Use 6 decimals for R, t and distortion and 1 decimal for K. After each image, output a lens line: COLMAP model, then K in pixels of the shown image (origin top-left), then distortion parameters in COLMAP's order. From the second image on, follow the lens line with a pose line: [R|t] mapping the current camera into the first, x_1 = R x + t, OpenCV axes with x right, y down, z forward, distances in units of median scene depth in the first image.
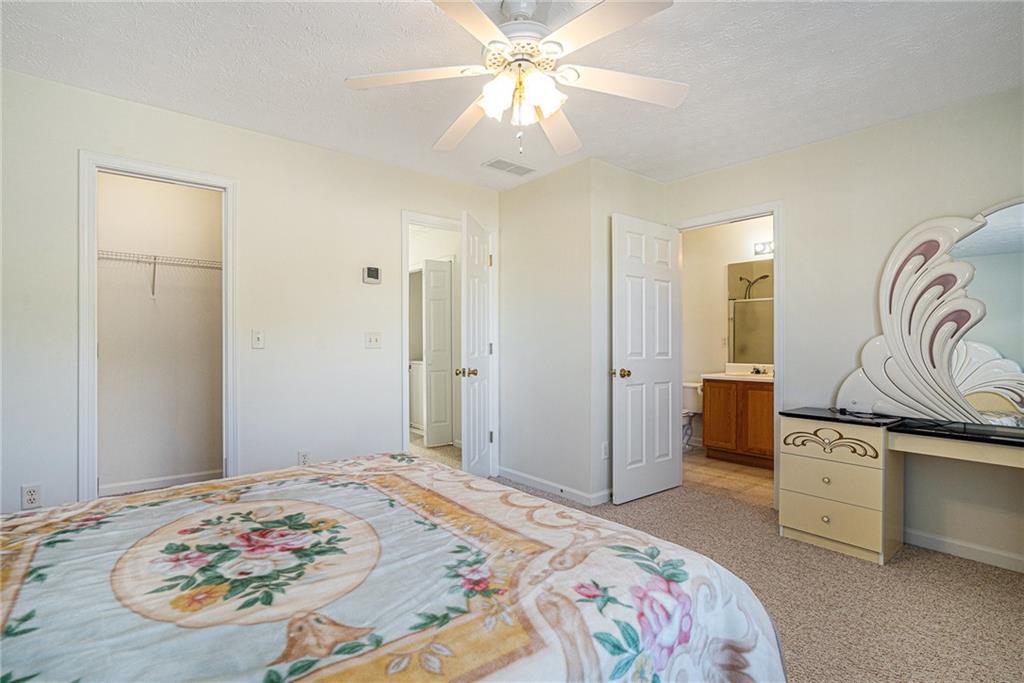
lens RADIAL K [[481.3, 0, 512.2], [0, 481.3, 347.7], [0, 0, 1]] dist [-0.023964, 0.001403]
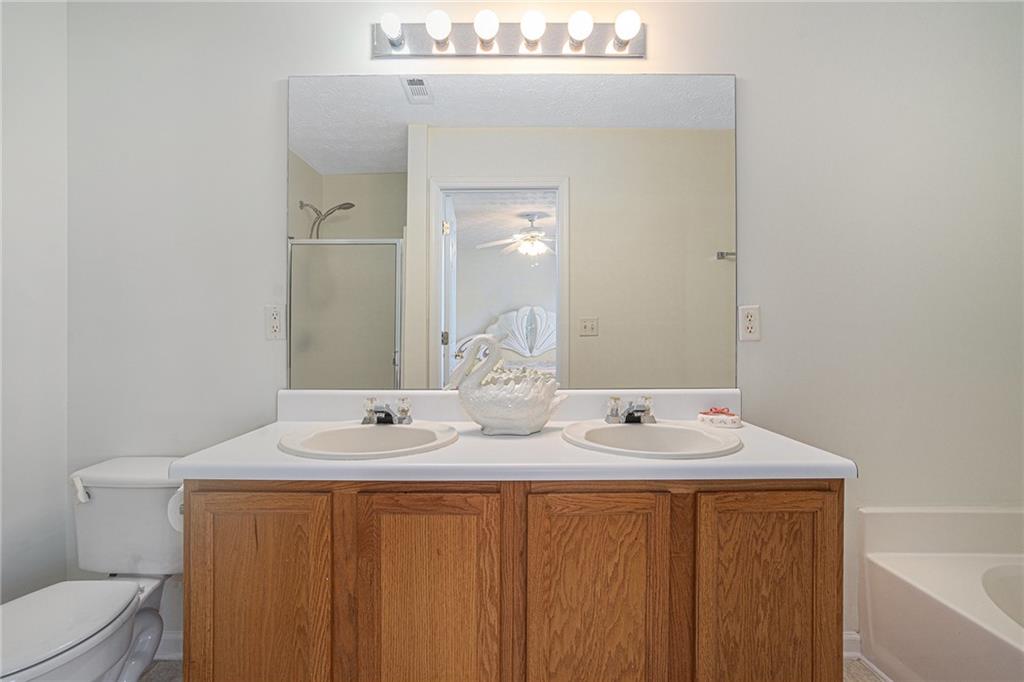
lens RADIAL K [[481.3, 0, 512.7], [0, 481.3, 342.2], [0, 0, 1]] dist [-0.023964, 0.001403]
pose [[0.623322, -0.001492, 0.781964, 0.321930], [-0.003333, 0.999984, 0.004565, 0.000078], [-0.781958, -0.005452, 0.623307, 0.741859]]
